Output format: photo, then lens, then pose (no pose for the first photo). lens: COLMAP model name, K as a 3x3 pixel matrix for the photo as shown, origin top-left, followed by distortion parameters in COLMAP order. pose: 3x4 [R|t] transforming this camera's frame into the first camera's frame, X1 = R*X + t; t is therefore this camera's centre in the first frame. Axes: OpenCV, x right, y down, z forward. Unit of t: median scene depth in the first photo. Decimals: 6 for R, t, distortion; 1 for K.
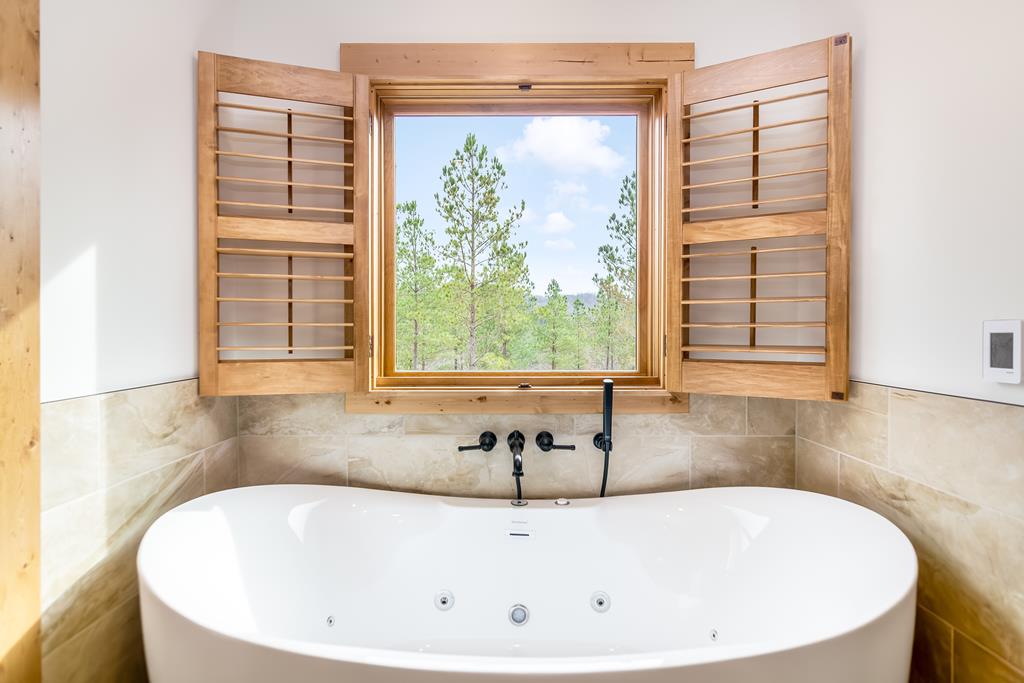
lens RADIAL K [[500.7, 0, 508.7], [0, 500.7, 340.1], [0, 0, 1]] dist [0.000974, -0.000906]
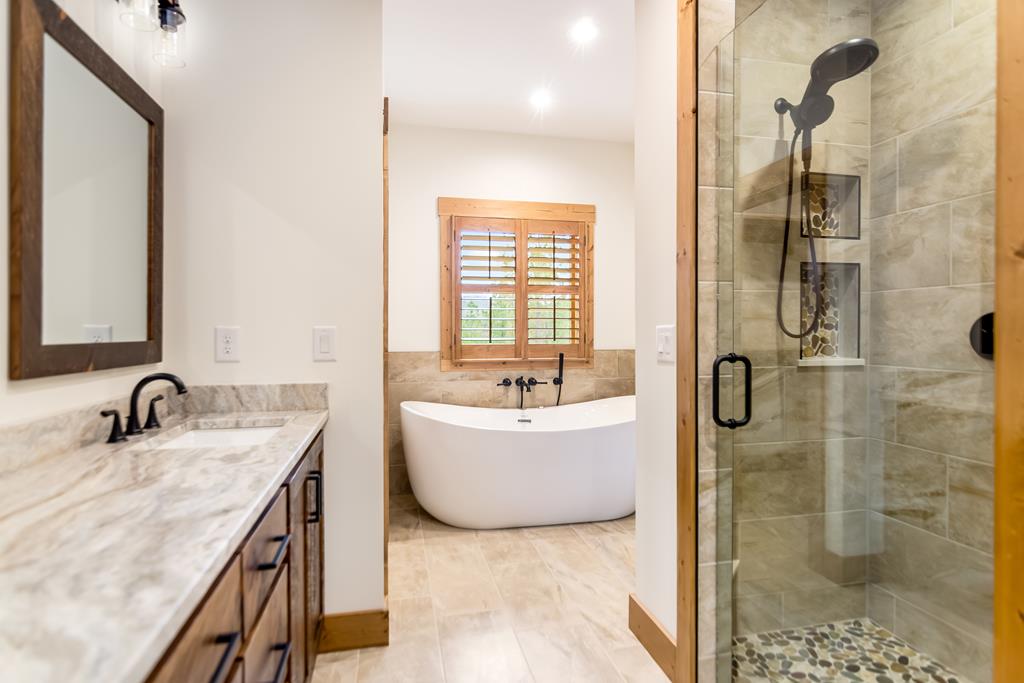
lens RADIAL K [[500.7, 0, 510.5], [0, 500.7, 339.6], [0, 0, 1]] dist [0.000974, -0.000906]
pose [[0.974722, -0.004036, 0.223384, -0.523572], [0.004580, 0.999988, -0.001917, 0.020101], [-0.223374, 0.002891, 0.974729, -1.148075]]
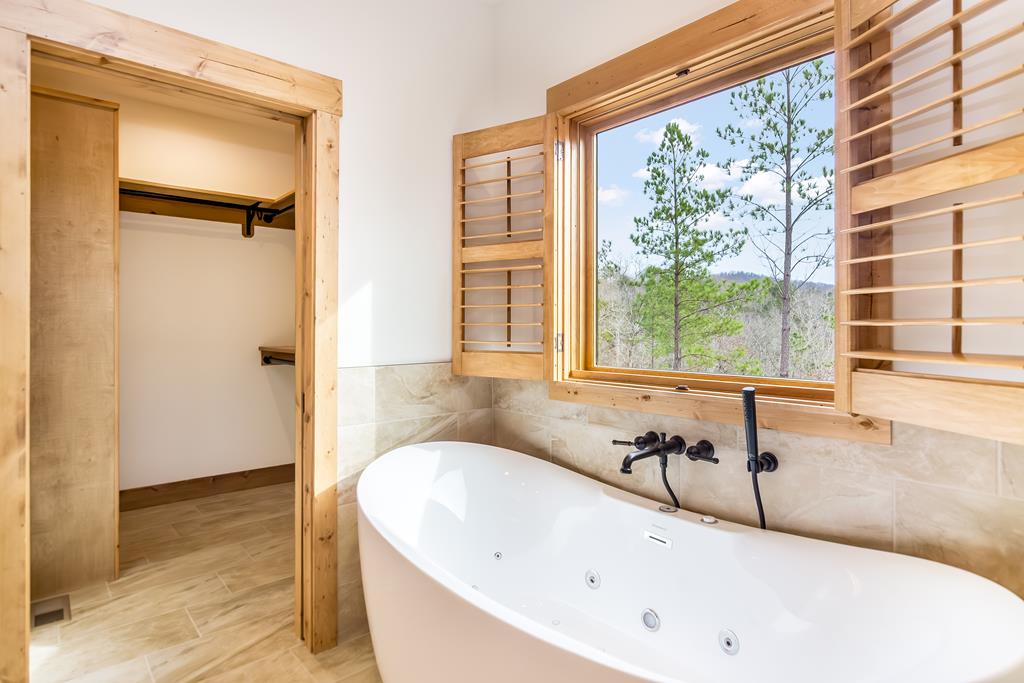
lens RADIAL K [[546.5, 0, 517.5], [0, 546.5, 331.2], [0, 0, 1]] dist [0.001978, -0.001141]
pose [[0.664519, 0.005258, -0.747253, 0.604059], [-0.013771, 0.999892, -0.005211, -0.005772], [0.747144, 0.013753, 0.664520, 0.084853]]
